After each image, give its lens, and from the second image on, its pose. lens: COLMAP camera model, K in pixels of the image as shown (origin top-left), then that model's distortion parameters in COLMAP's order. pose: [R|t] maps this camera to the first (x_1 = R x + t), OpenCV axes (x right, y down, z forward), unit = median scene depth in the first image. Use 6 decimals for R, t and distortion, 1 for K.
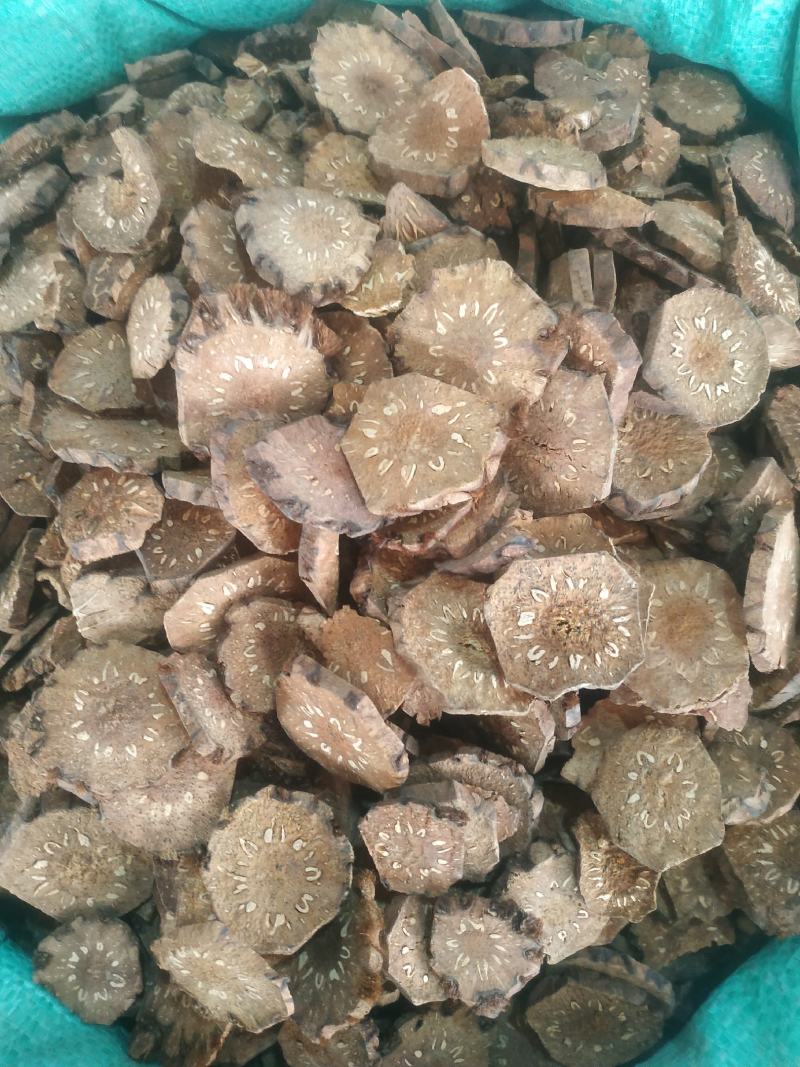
lens RADIAL K [[810.6, 0, 390.5], [0, 810.6, 520.1], [0, 0, 1]] dist [-0.023987, -0.036345]
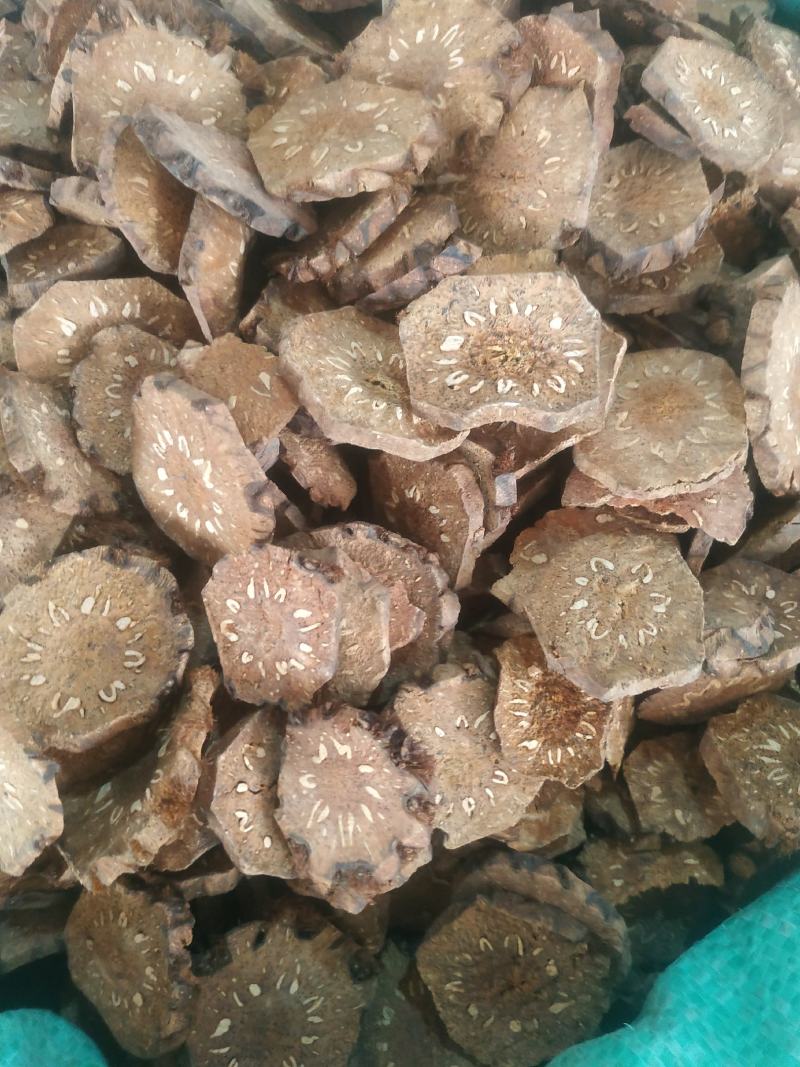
lens RADIAL K [[810.6, 0, 393.5], [0, 810.6, 535.5], [0, 0, 1]] dist [-0.023987, -0.036345]
pose [[0.992648, 0.105864, -0.058677, 0.168474], [-0.114945, 0.976376, -0.182969, 0.431617], [0.037921, 0.188369, 0.981366, 0.260831]]
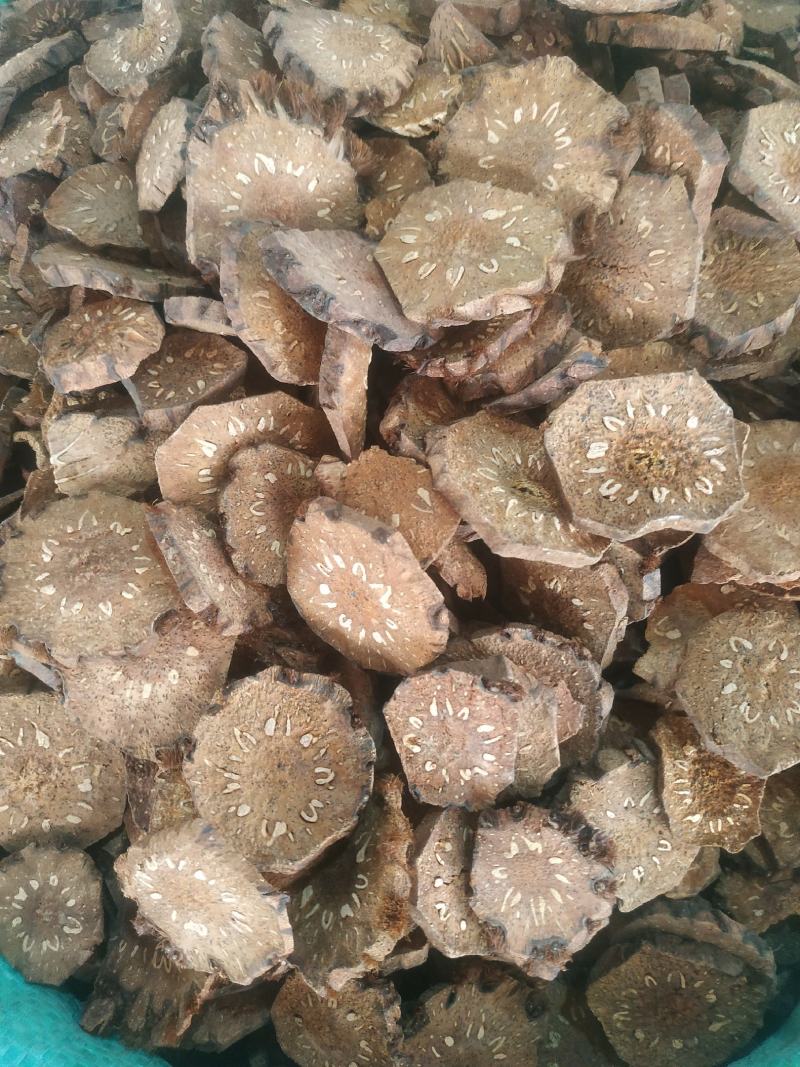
lens RADIAL K [[810.6, 0, 390.8], [0, 810.6, 527.5], [0, 0, 1]] dist [-0.023987, -0.036345]
pose [[0.999556, 0.022951, -0.018985, -0.021003], [-0.024774, 0.994460, -0.102153, 0.272978], [0.016536, 0.102578, 0.994588, 0.184048]]
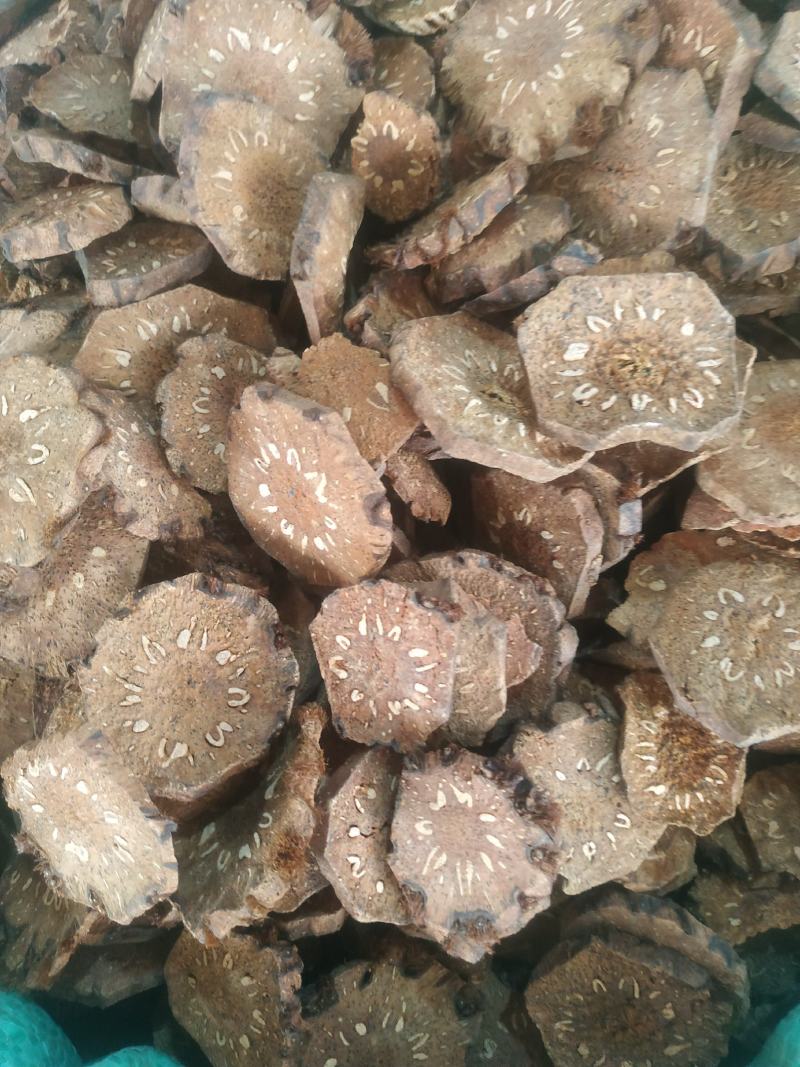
lens RADIAL K [[810.6, 0, 402.1], [0, 810.6, 531.5], [0, 0, 1]] dist [-0.023987, -0.036345]
pose [[0.991108, 0.108661, -0.076794, 0.082978], [-0.118480, 0.983365, -0.137682, 0.373494], [0.060556, 0.145556, 0.987495, 0.289347]]
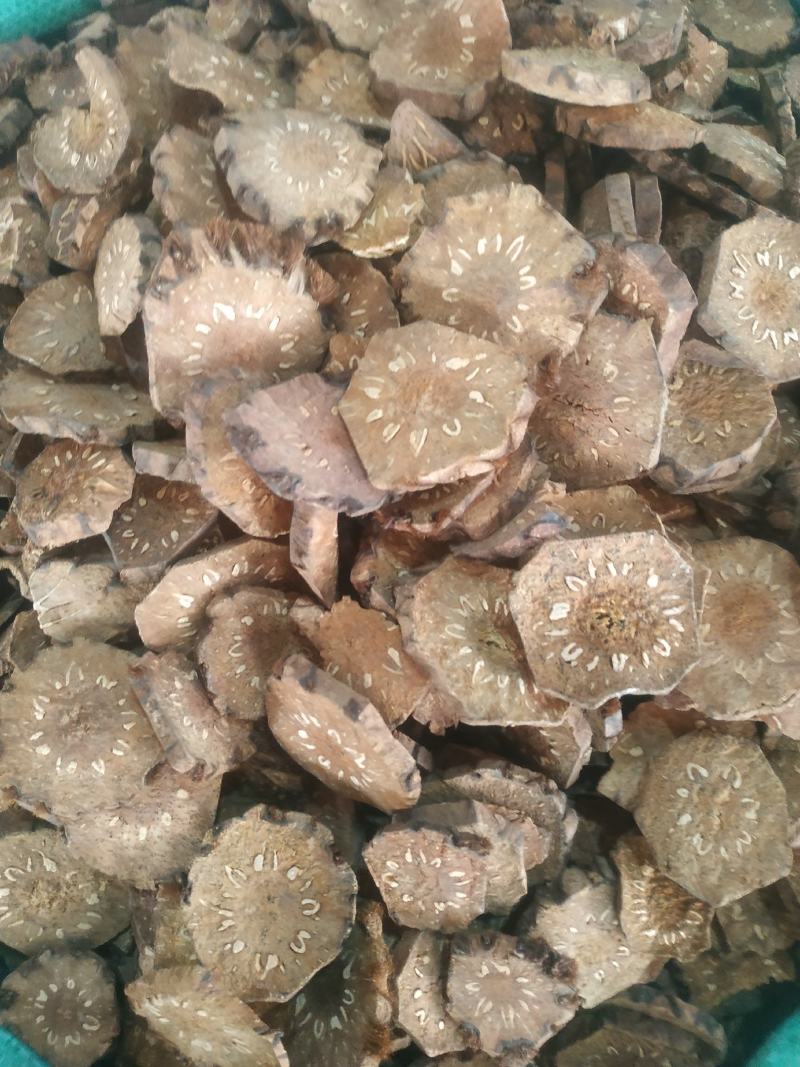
lens RADIAL K [[810.6, 0, 388.7], [0, 810.6, 526.1], [0, 0, 1]] dist [-0.023987, -0.036345]
pose [[0.999820, -0.006603, -0.017779, 0.005330], [0.007038, 0.999674, 0.024547, 0.010953], [0.017611, -0.024667, 0.999541, 0.149160]]
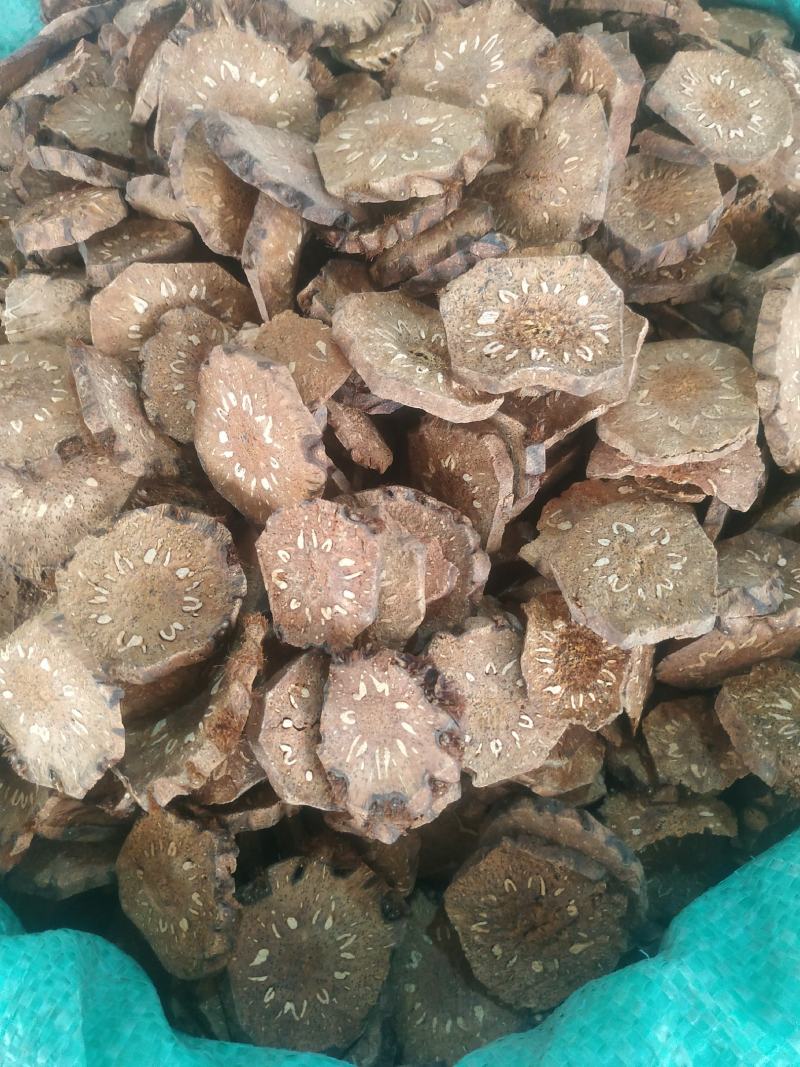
lens RADIAL K [[810.6, 0, 401.8], [0, 810.6, 524.0], [0, 0, 1]] dist [-0.023987, -0.036345]
pose [[0.988212, 0.122447, -0.091887, 0.173794], [-0.140301, 0.964540, -0.223558, 0.507098], [0.061254, 0.233815, 0.970350, 0.207709]]
